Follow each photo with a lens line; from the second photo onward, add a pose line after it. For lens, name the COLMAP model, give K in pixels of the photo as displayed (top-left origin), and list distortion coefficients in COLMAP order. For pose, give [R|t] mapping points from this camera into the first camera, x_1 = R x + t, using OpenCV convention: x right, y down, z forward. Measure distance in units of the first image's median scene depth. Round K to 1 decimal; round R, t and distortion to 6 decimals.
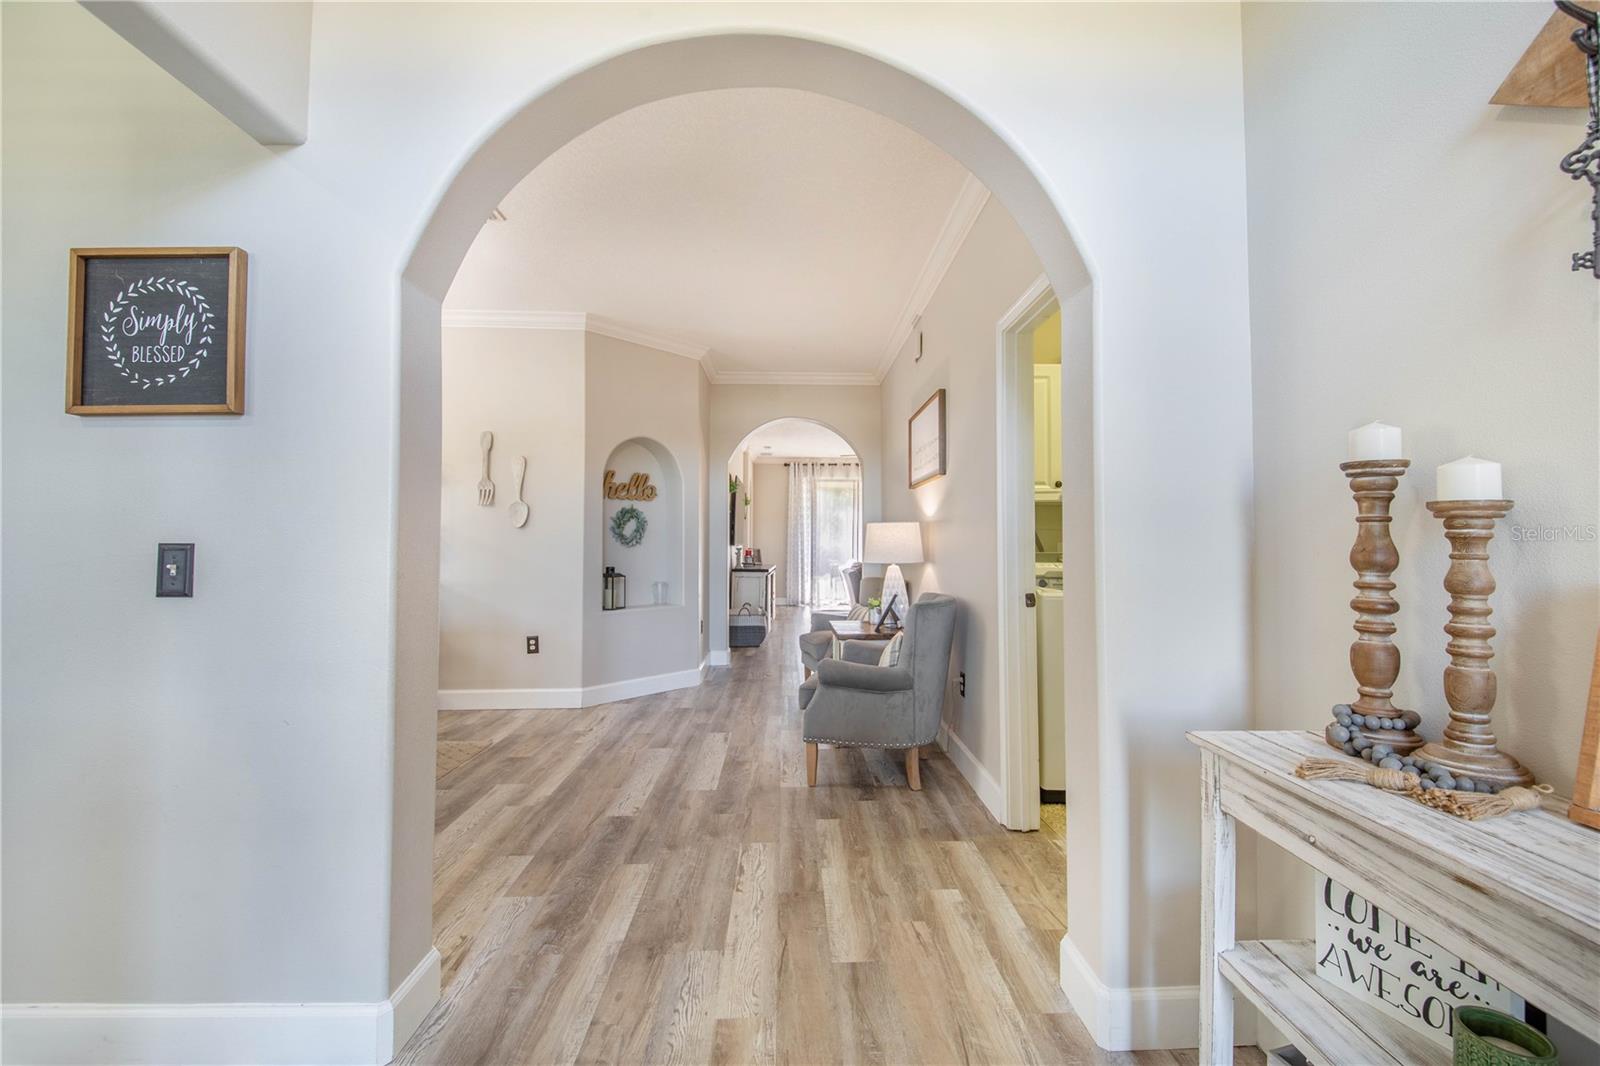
lens RADIAL K [[638.7, 0, 800.8], [0, 638.7, 531.8], [0, 0, 1]] dist [0.037464, -0.019445]
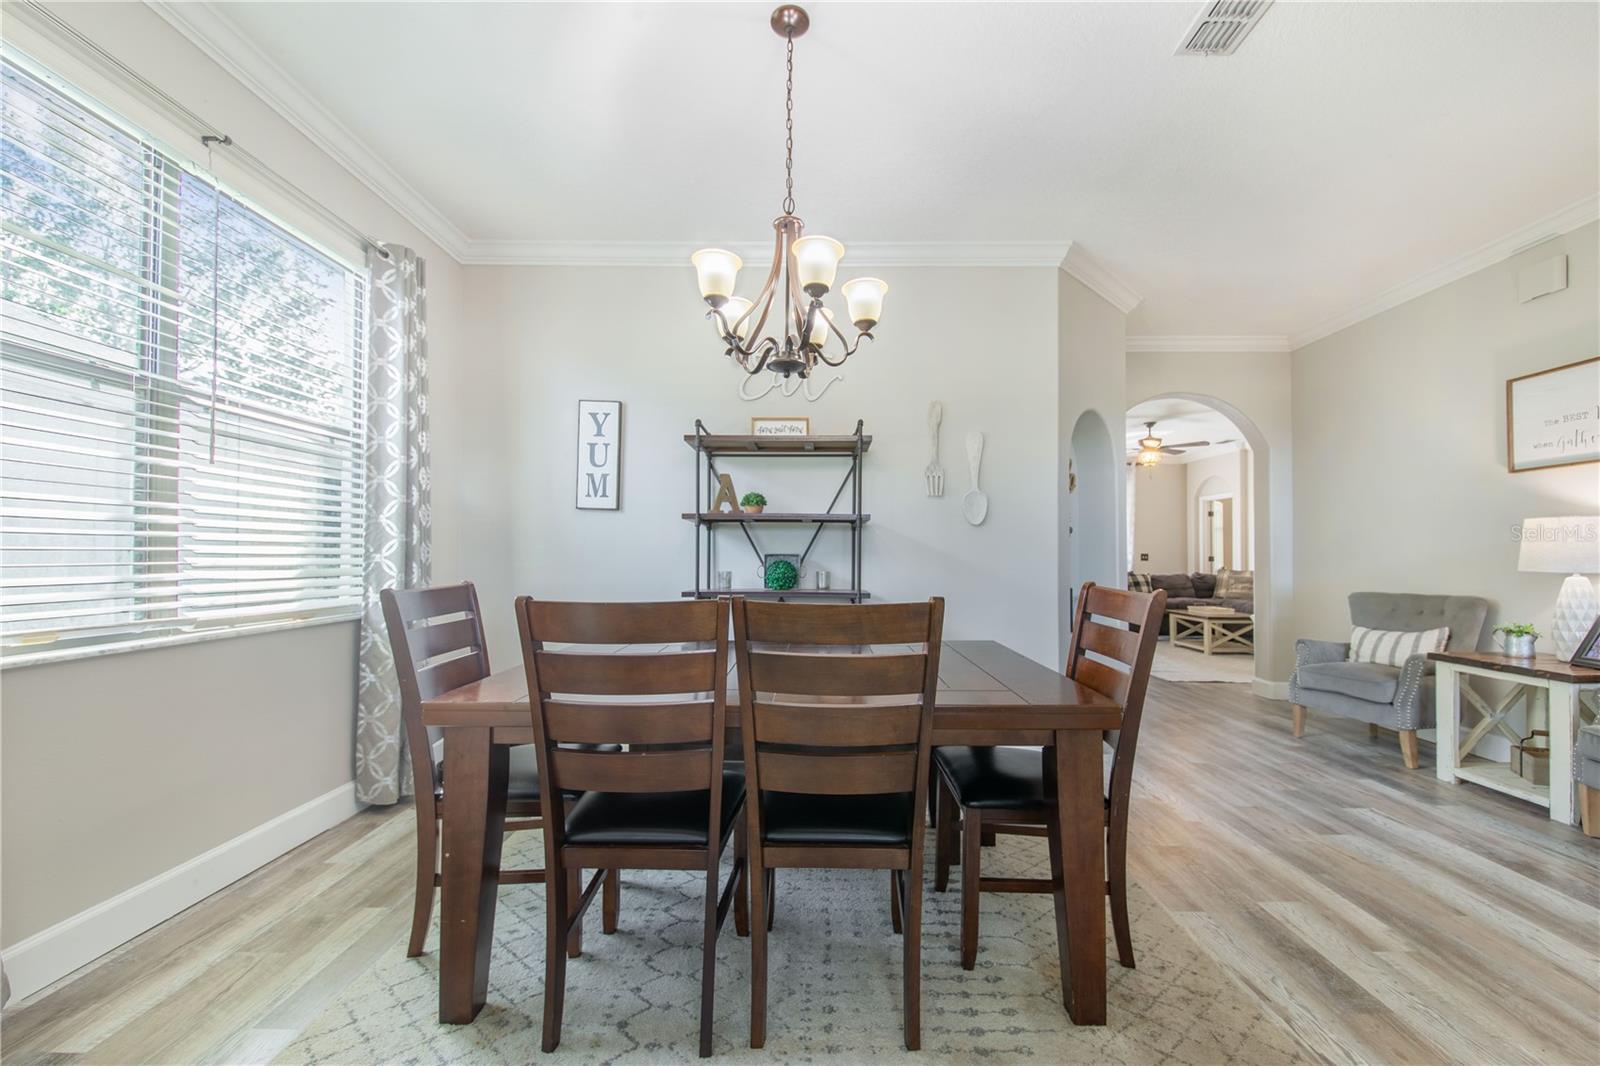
lens RADIAL K [[637.7, 0, 789.3], [0, 637.7, 550.0], [0, 0, 1]] dist [0.043492, -0.025723]
pose [[0.998759, 0.001731, -0.049775, -0.816744], [-0.001077, 0.999913, 0.013166, 0.017750], [0.049793, -0.013096, 0.998674, 0.278611]]
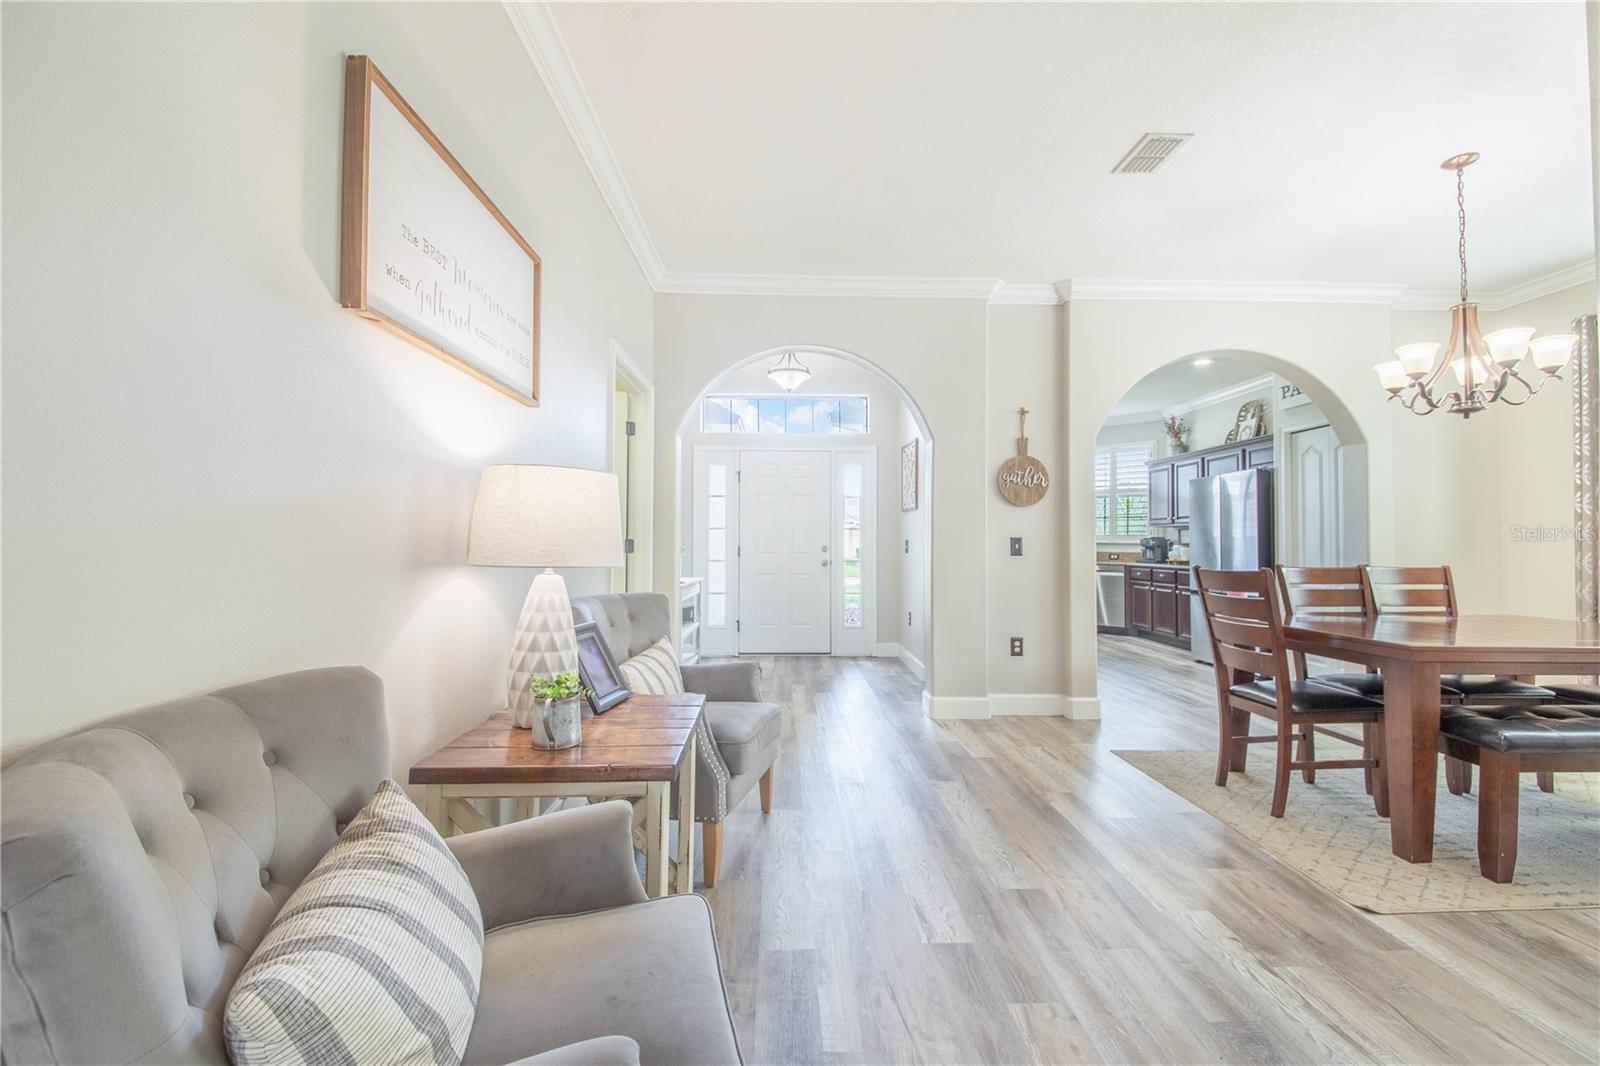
lens RADIAL K [[638.7, 0, 800.8], [0, 638.7, 531.8], [0, 0, 1]] dist [0.037464, -0.019445]
pose [[-0.999930, -0.007960, -0.008796, -0.016250], [-0.007632, 0.999299, -0.036661, 0.046239], [0.009082, -0.036591, -0.999289, 1.654613]]
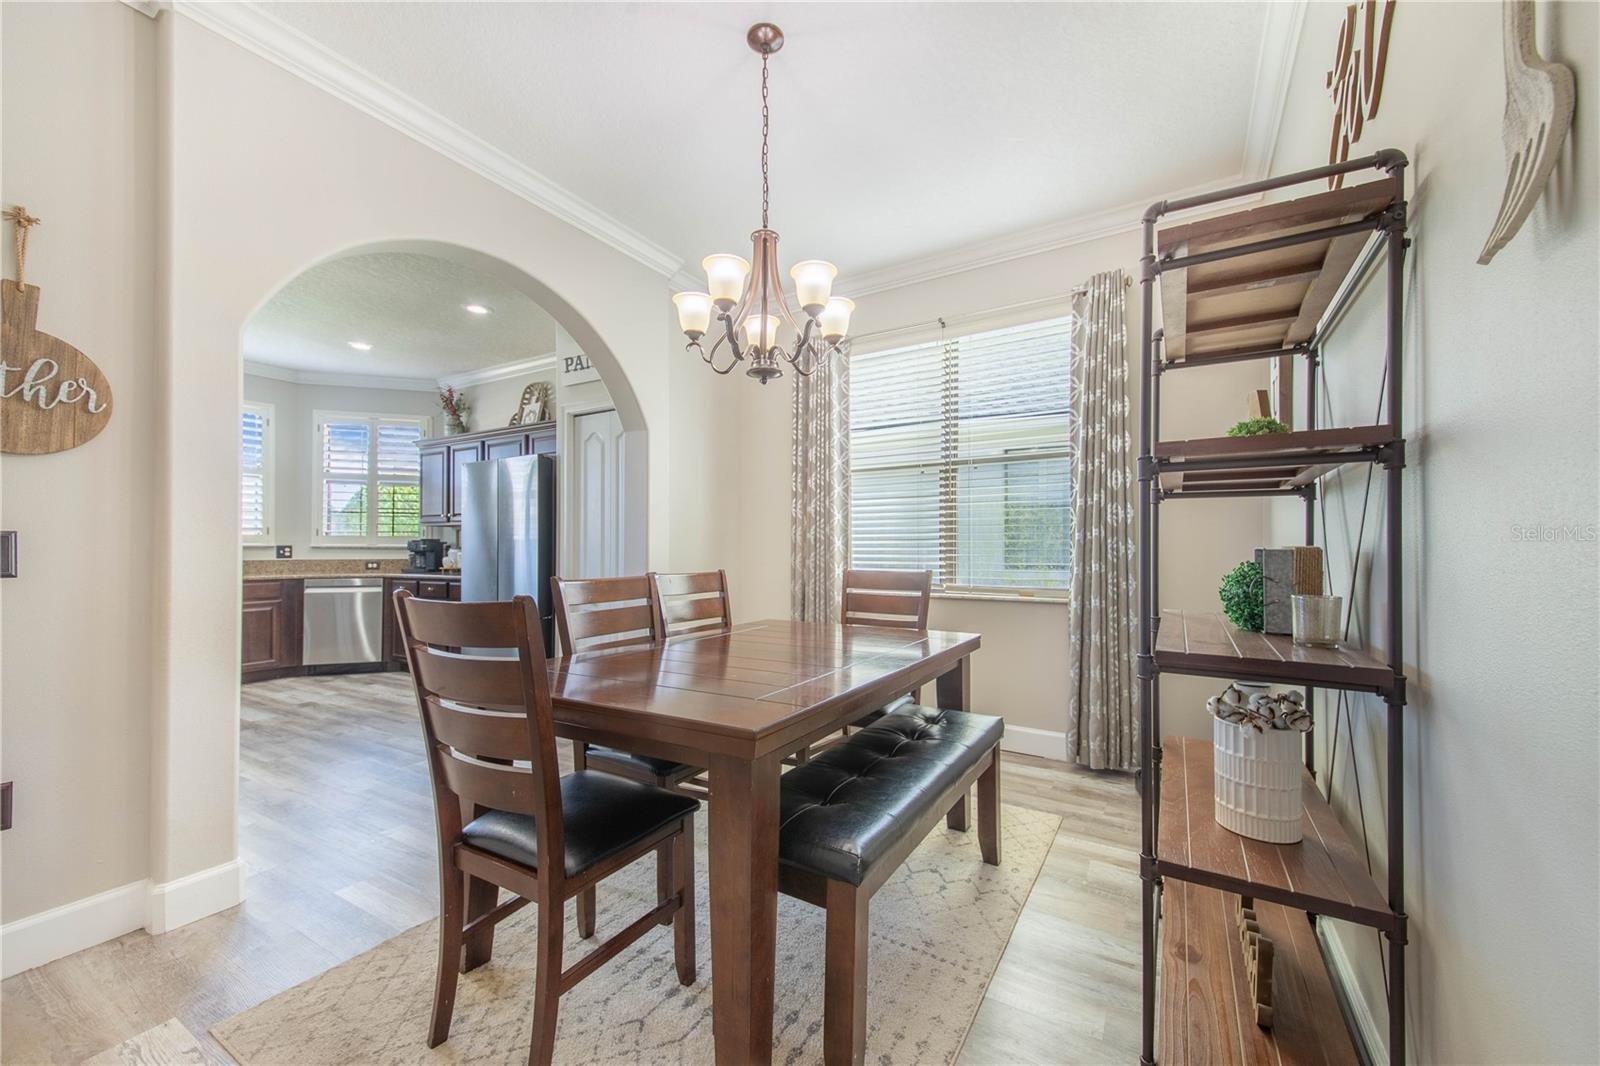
lens RADIAL K [[638.7, 0, 800.8], [0, 638.7, 531.8], [0, 0, 1]] dist [0.037464, -0.019445]
pose [[-0.542348, -0.024285, -0.839803, -0.354975], [0.015999, 0.999102, -0.039224, 0.038148], [0.840002, -0.034709, -0.541473, 1.216329]]
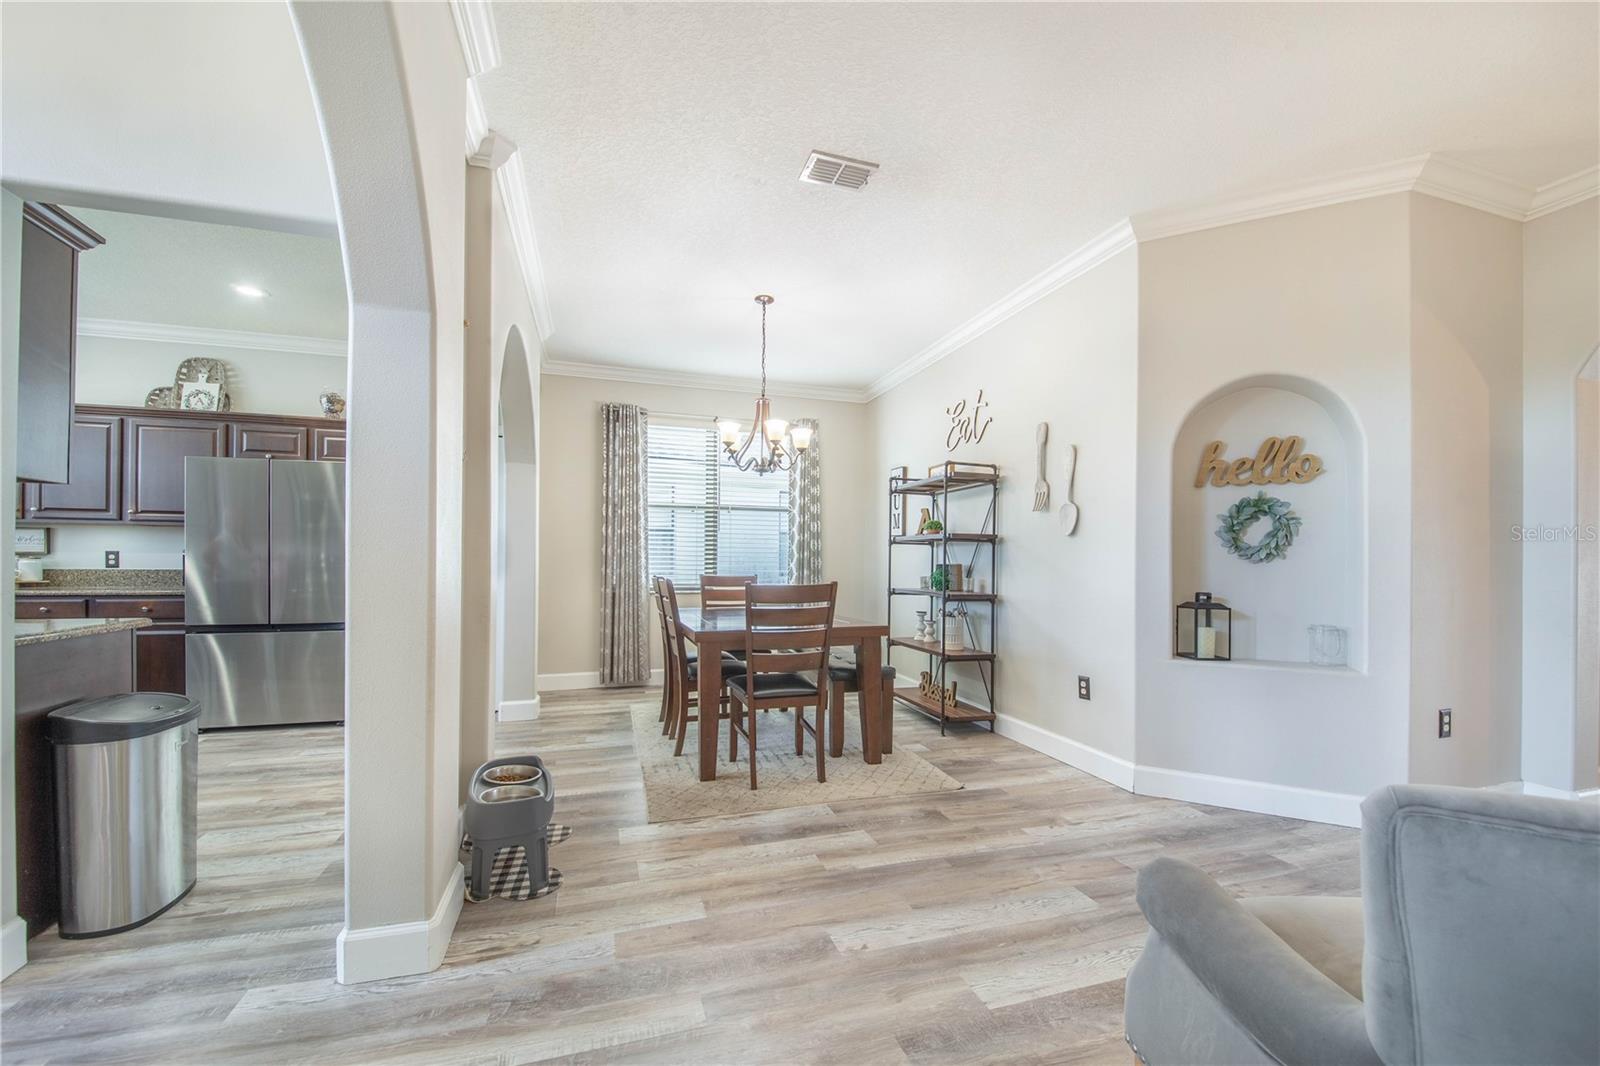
lens RADIAL K [[628.2, 0, 803.1], [0, 628.2, 558.8], [0, 0, 1]] dist [0.021440, -0.018290]
pose [[0.269910, -0.003544, -0.962879, 0.286952], [0.010724, 0.999942, -0.000675, 0.024240], [0.962826, -0.010144, 0.269932, 0.620886]]
